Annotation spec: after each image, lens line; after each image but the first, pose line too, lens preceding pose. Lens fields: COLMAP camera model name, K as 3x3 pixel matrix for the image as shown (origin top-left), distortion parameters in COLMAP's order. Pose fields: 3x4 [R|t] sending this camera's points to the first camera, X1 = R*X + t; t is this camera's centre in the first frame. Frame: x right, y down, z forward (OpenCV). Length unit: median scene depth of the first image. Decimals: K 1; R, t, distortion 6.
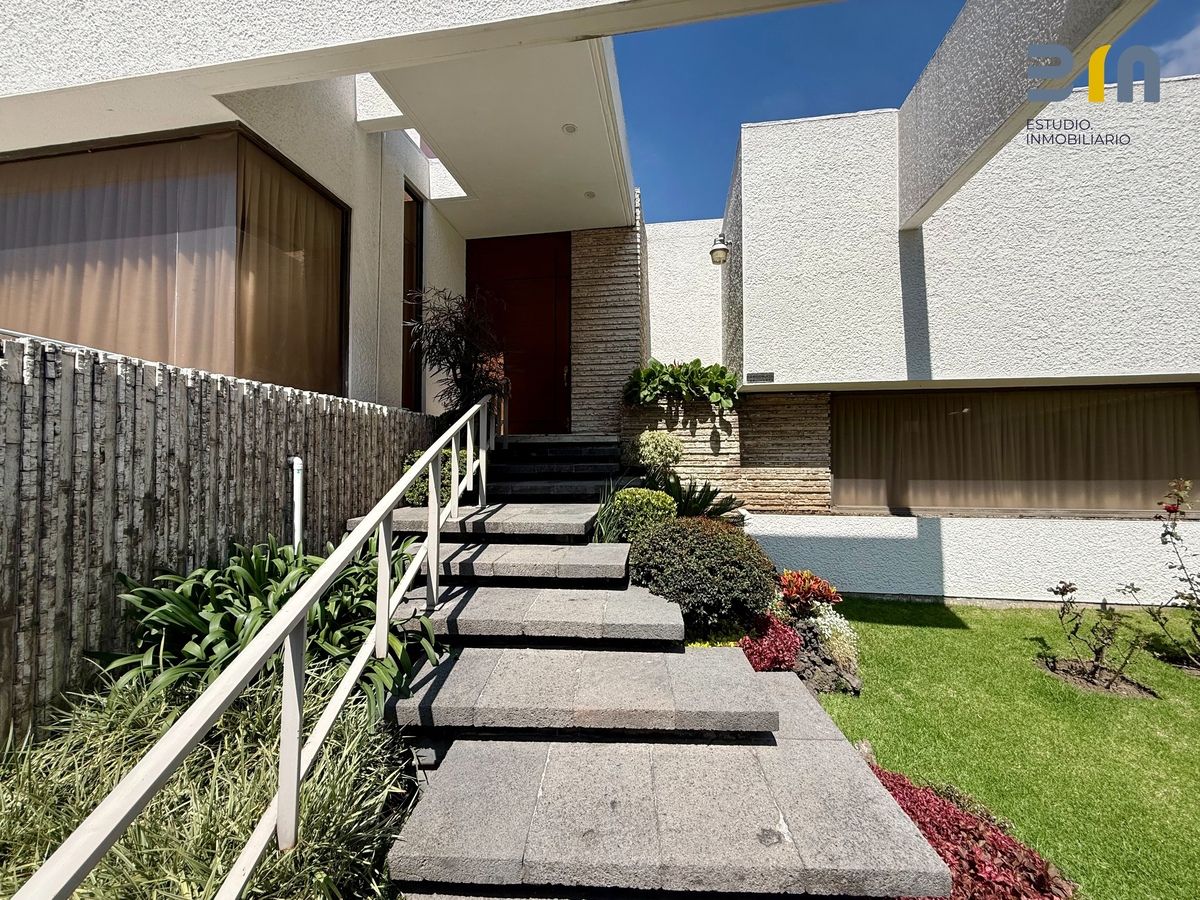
lens RADIAL K [[477.6, 0, 597.9], [0, 477.6, 449.6], [0, 0, 1]] dist [0.000455, -0.000332]
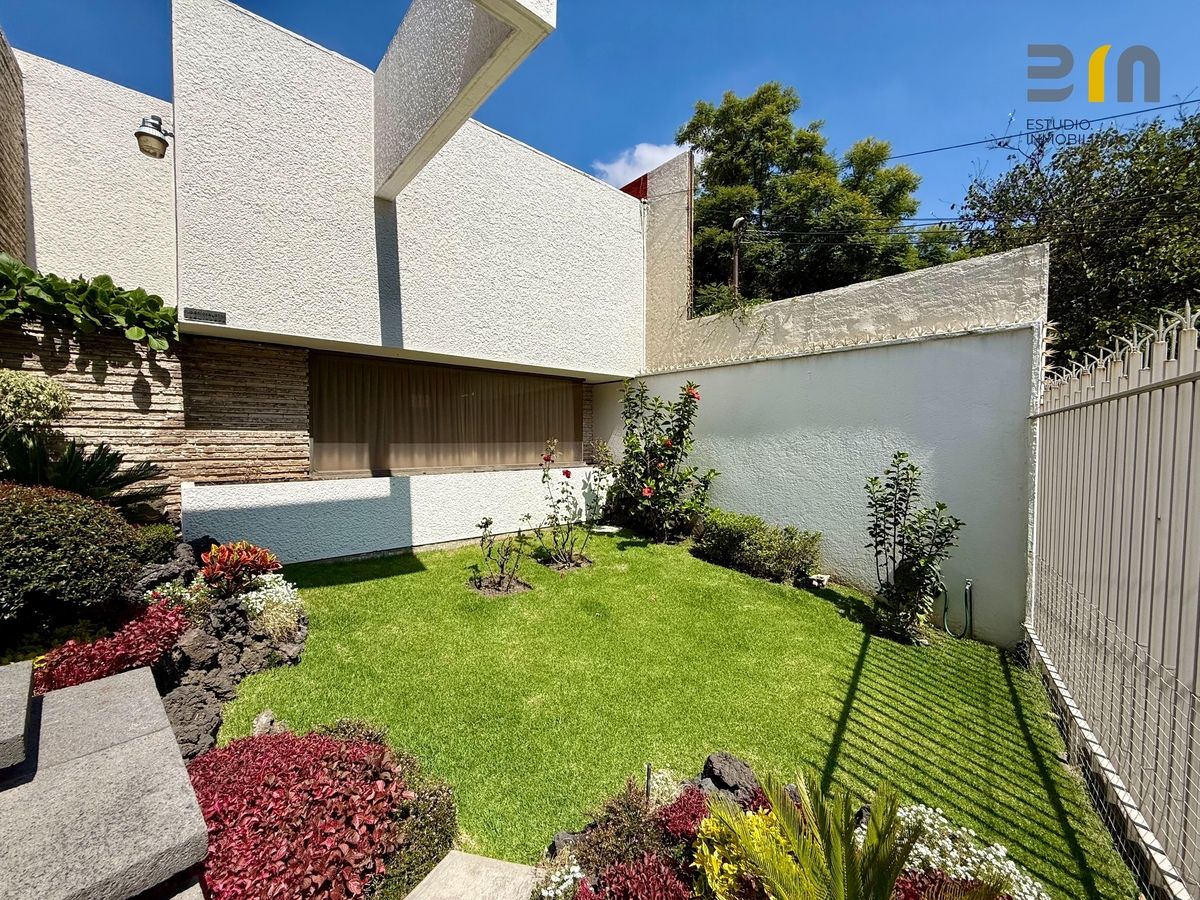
lens RADIAL K [[477.6, 0, 597.9], [0, 477.6, 449.6], [0, 0, 1]] dist [0.000455, -0.000332]
pose [[0.635708, -0.015031, 0.771783, 0.138719], [-0.021673, 0.999069, 0.037309, 0.030273], [-0.771625, -0.040445, 0.634791, -0.031171]]
